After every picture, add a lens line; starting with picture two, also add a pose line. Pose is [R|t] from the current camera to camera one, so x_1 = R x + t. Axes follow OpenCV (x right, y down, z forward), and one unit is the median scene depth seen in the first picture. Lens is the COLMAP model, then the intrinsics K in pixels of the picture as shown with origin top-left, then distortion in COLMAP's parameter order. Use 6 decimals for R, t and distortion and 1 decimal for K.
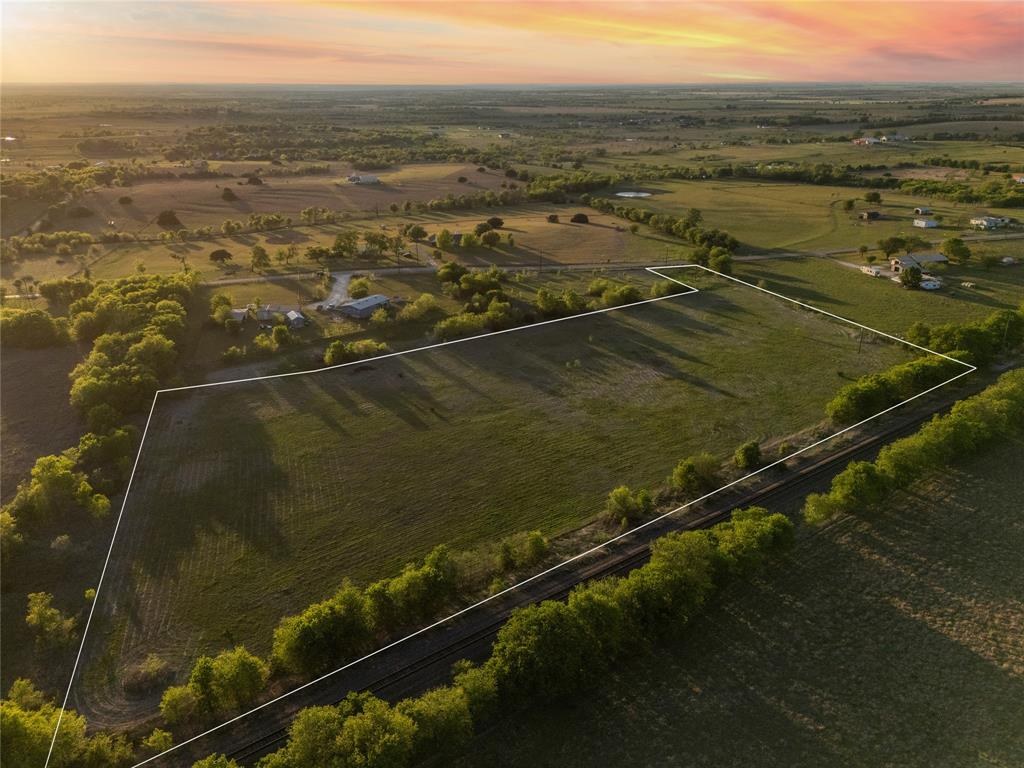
lens RADIAL K [[737.6, 0, 507.6], [0, 737.6, 384.9], [0, 0, 1]] dist [0.079414, -0.074631]
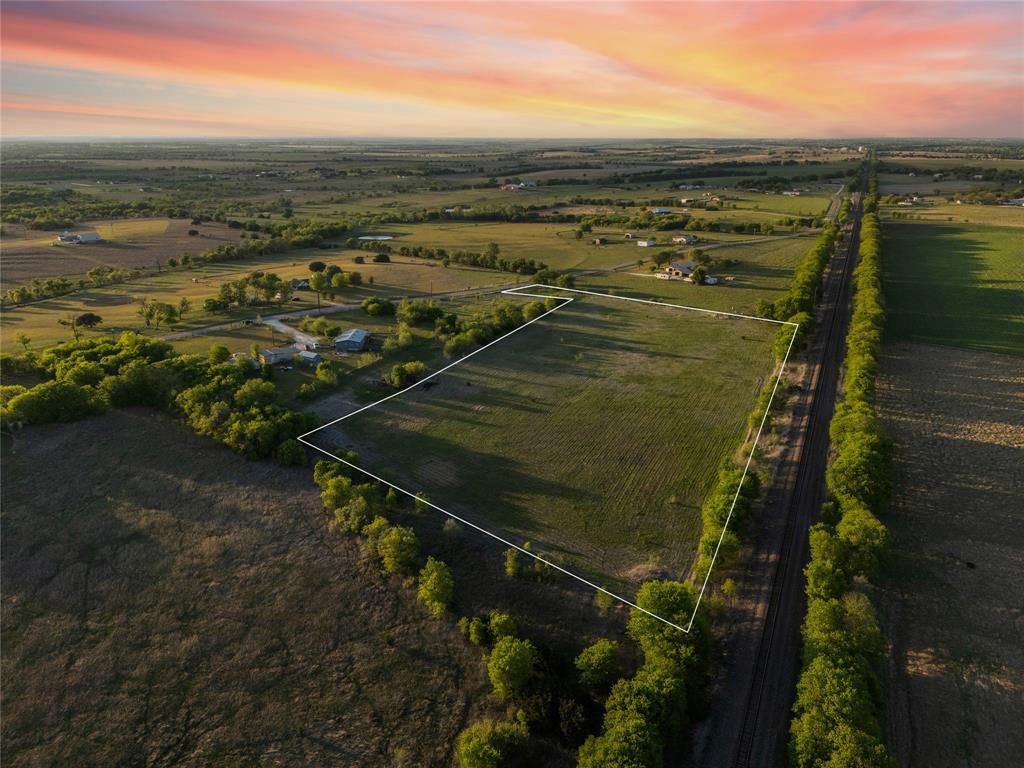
lens RADIAL K [[728.2, 0, 512.0], [0, 728.2, 384.0], [0, 0, 1]] dist [0.079254, -0.080901]
pose [[0.881901, -0.150778, 0.446674, -0.398127], [0.177235, 0.984008, -0.017768, 0.013109], [-0.436851, 0.094836, 0.894521, -0.031719]]
